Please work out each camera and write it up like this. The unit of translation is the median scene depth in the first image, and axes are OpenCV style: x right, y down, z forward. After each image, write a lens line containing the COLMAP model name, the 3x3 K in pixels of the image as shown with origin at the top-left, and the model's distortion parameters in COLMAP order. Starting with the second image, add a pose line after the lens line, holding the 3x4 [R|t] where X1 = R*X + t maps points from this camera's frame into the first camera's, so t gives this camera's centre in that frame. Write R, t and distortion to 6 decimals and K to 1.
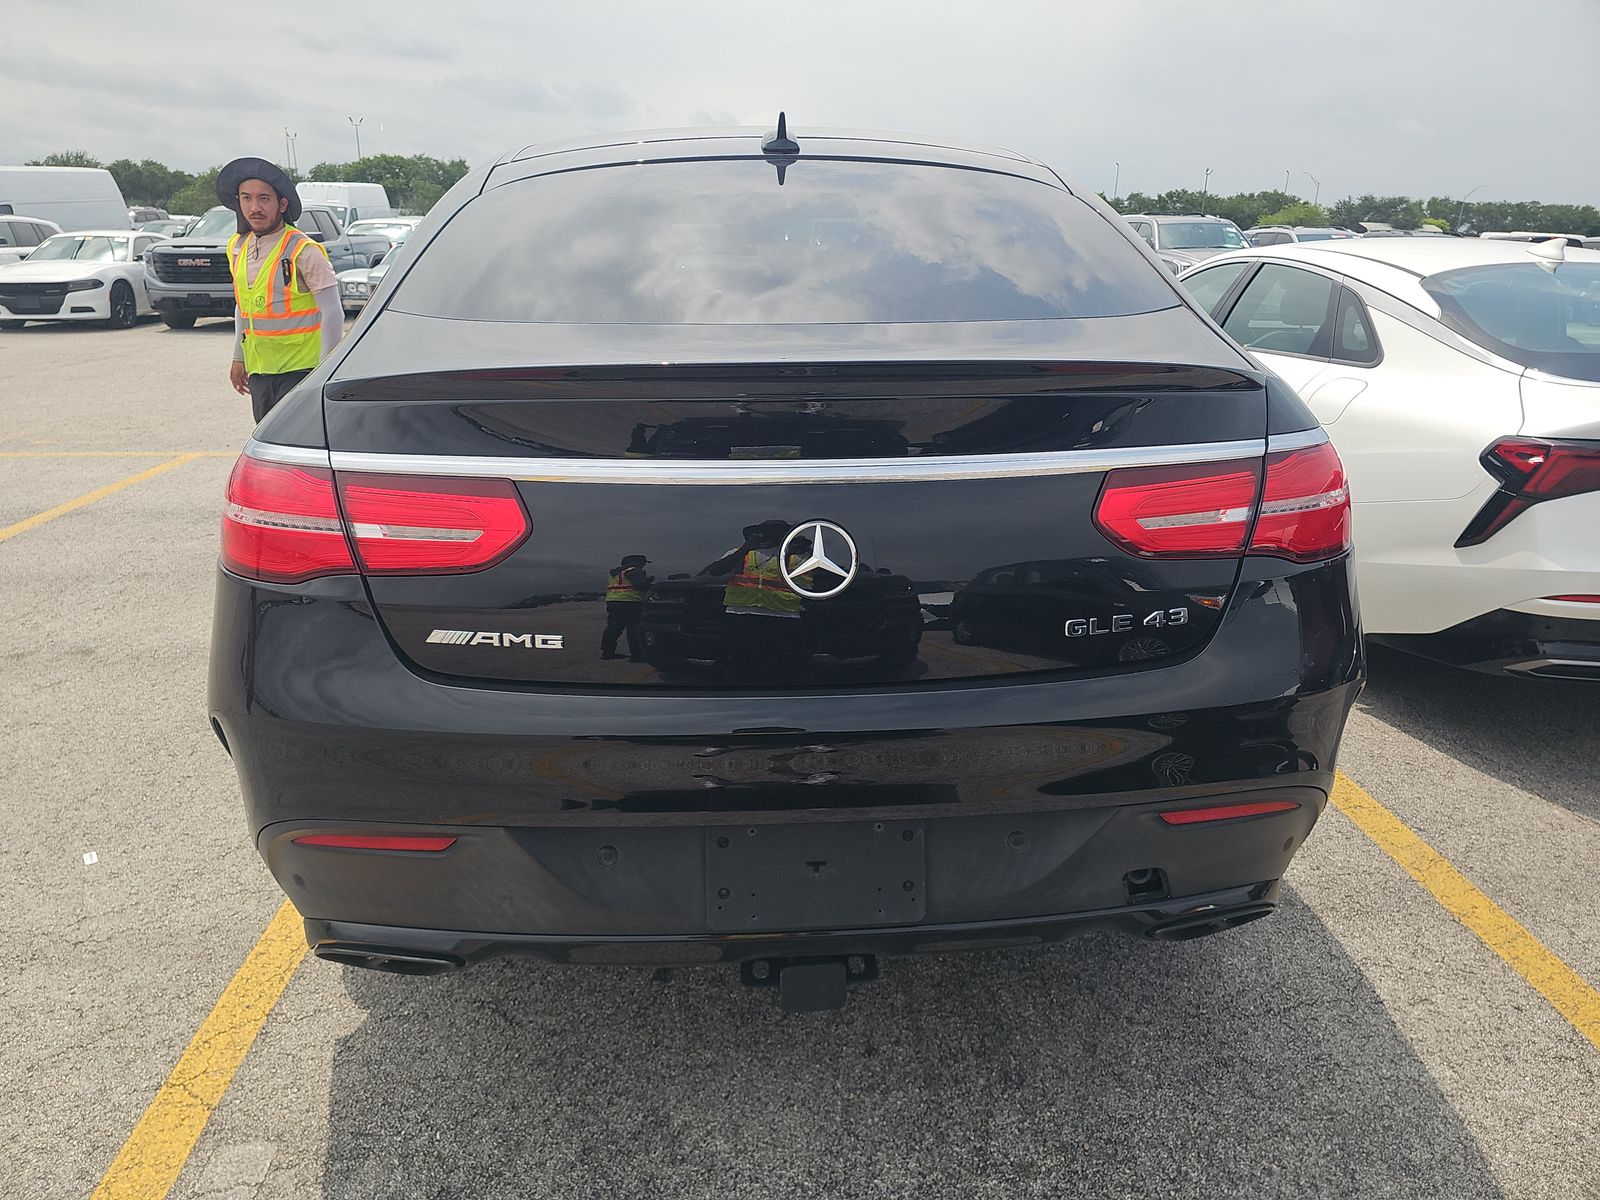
lens RADIAL K [[1052.5, 0, 775.9], [0, 1052.5, 599.1], [0, 0, 1]] dist [0.009369, 0.000164]
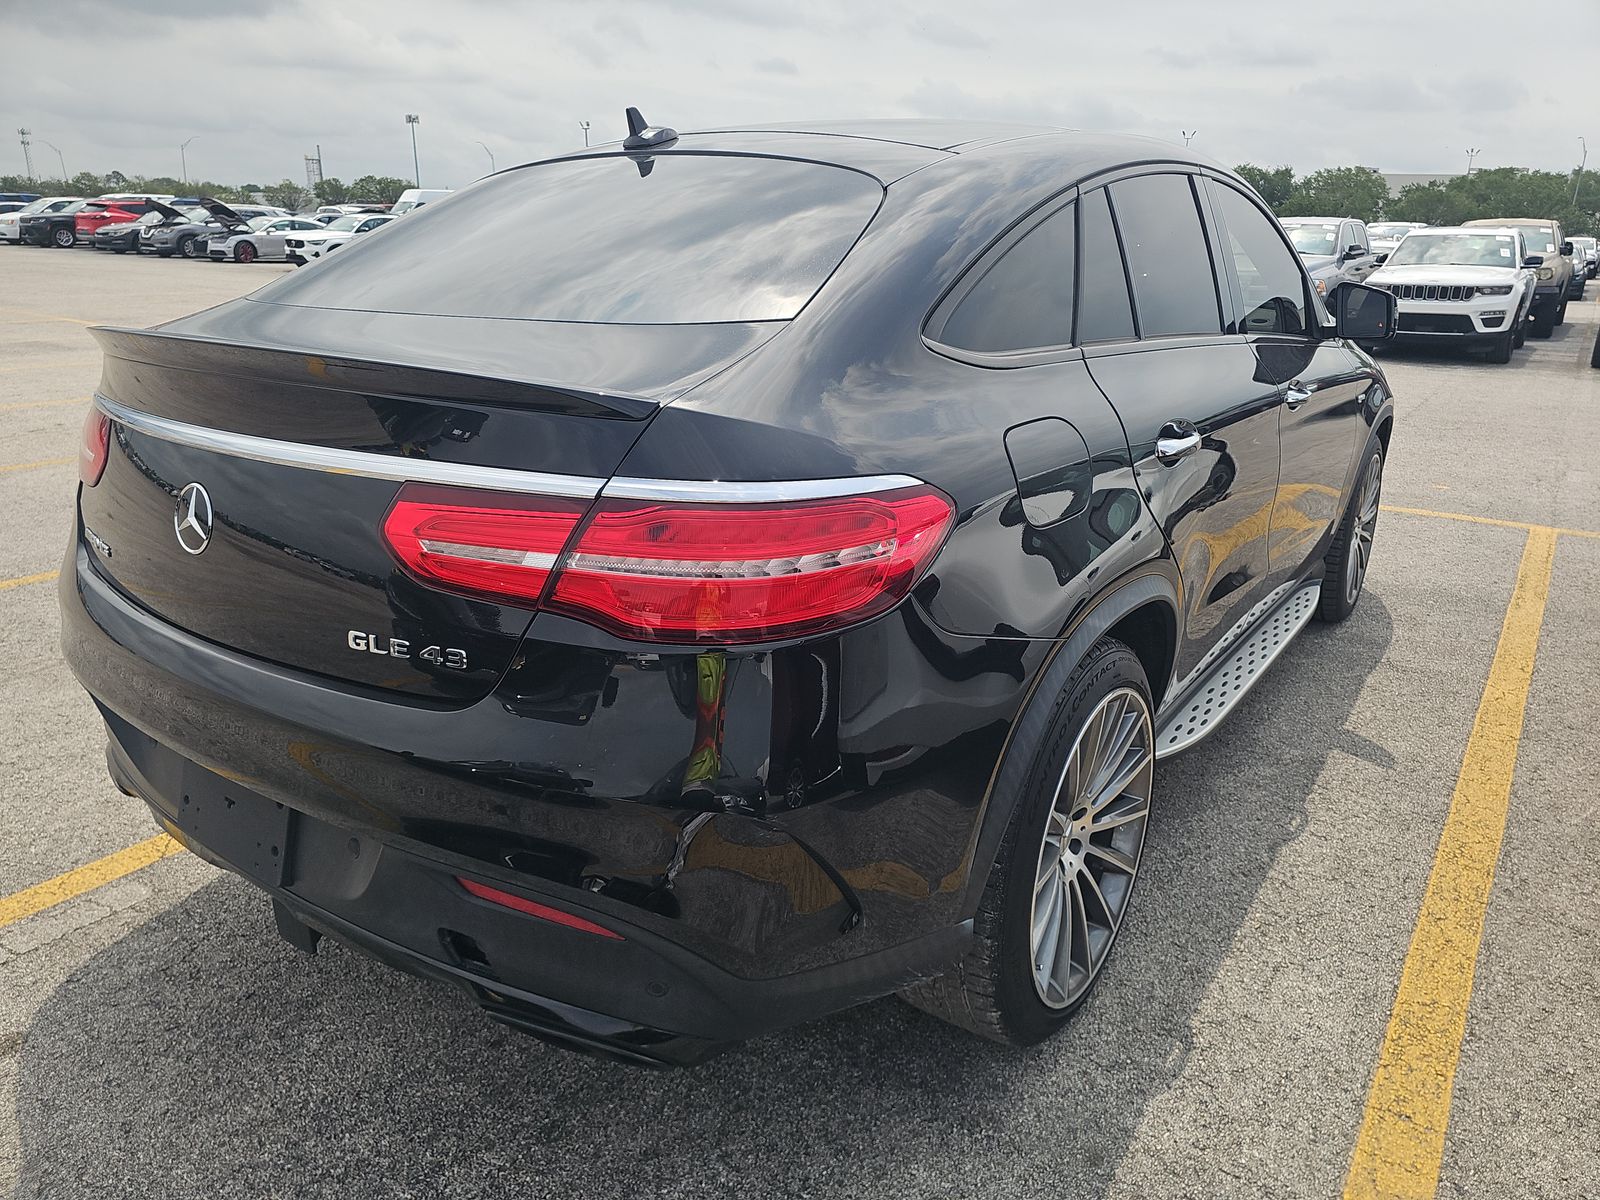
lens RADIAL K [[1062.3, 0, 800.0], [0, 1062.3, 600.0], [0, 0, 1]] dist [0.010695, 0.001698]
pose [[0.779291, 0.209925, -0.590455, 1.098589], [-0.208867, 0.975356, 0.071105, -0.151942], [0.590830, 0.067915, 0.803933, 0.438731]]
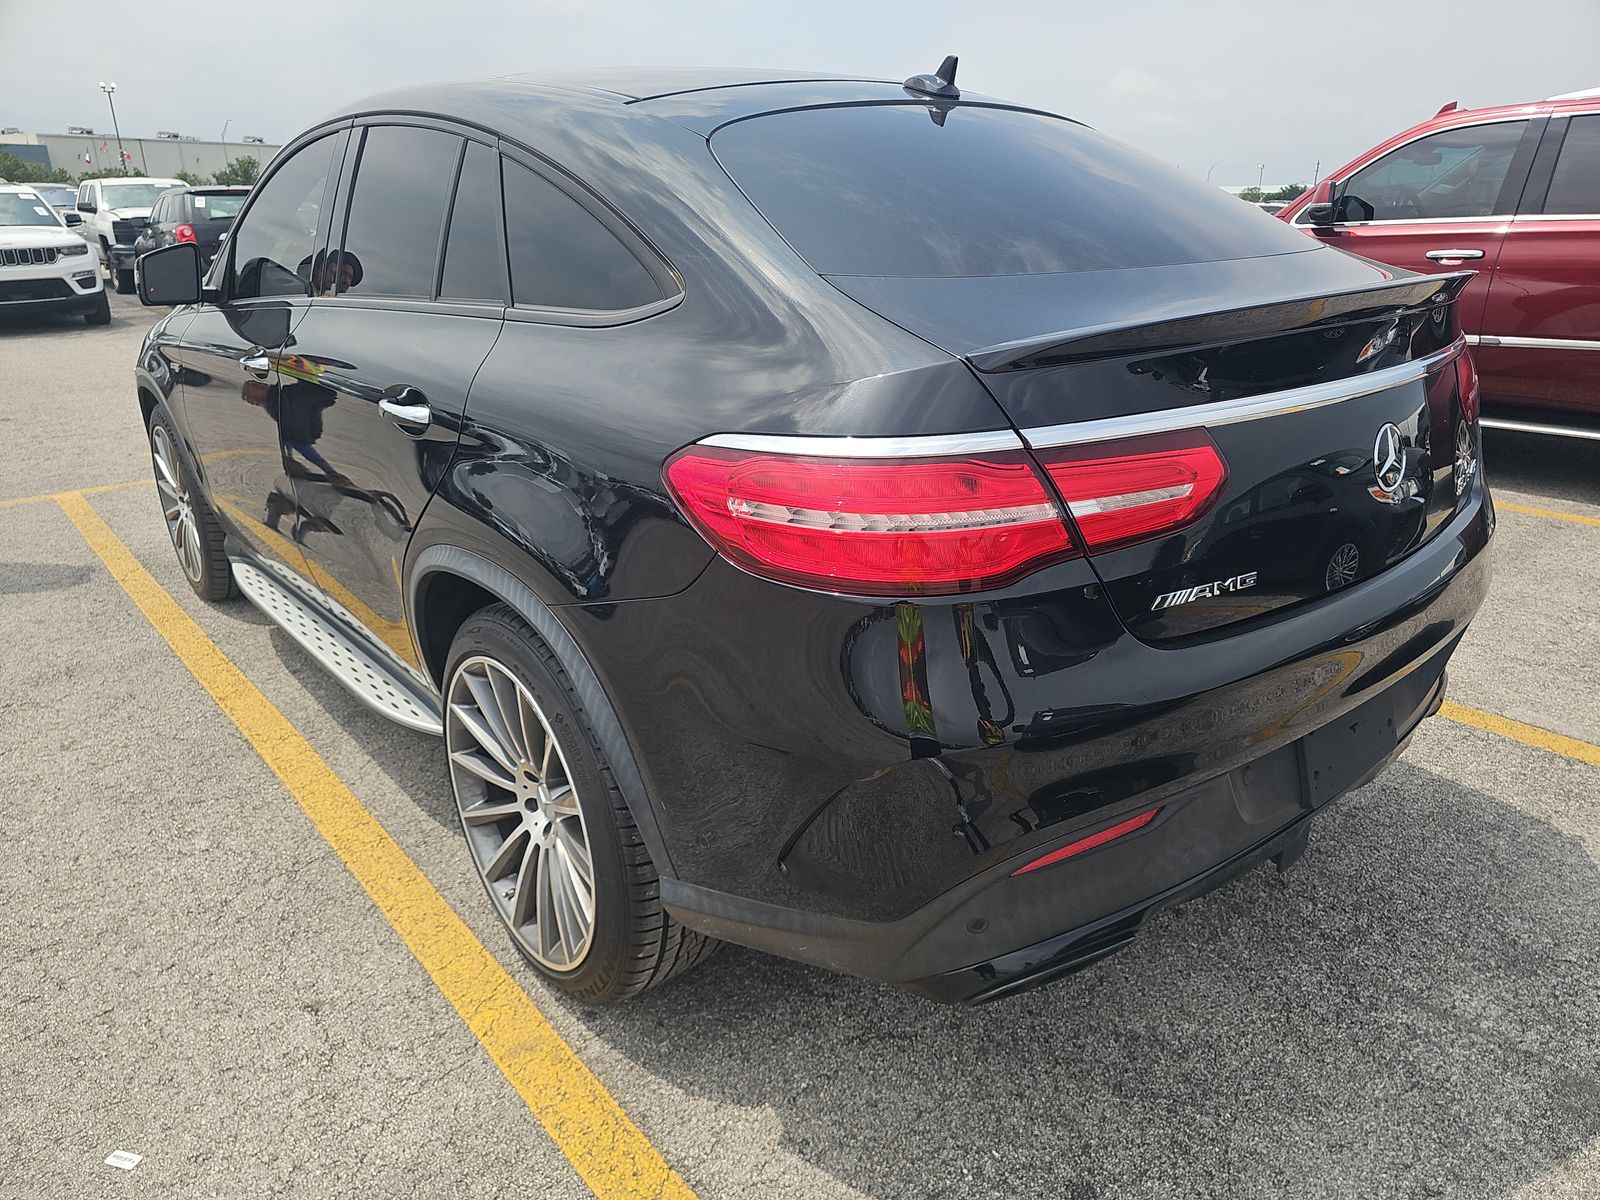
lens RADIAL K [[1085.1, 0, 800.0], [0, 1085.1, 619.5], [0, 0, 1]] dist [0.004173, -0.000753]
pose [[0.794280, -0.231604, 0.561675, -1.089721], [0.204716, 0.972451, 0.111492, -0.121428], [-0.572024, 0.026428, 0.819811, 0.356877]]
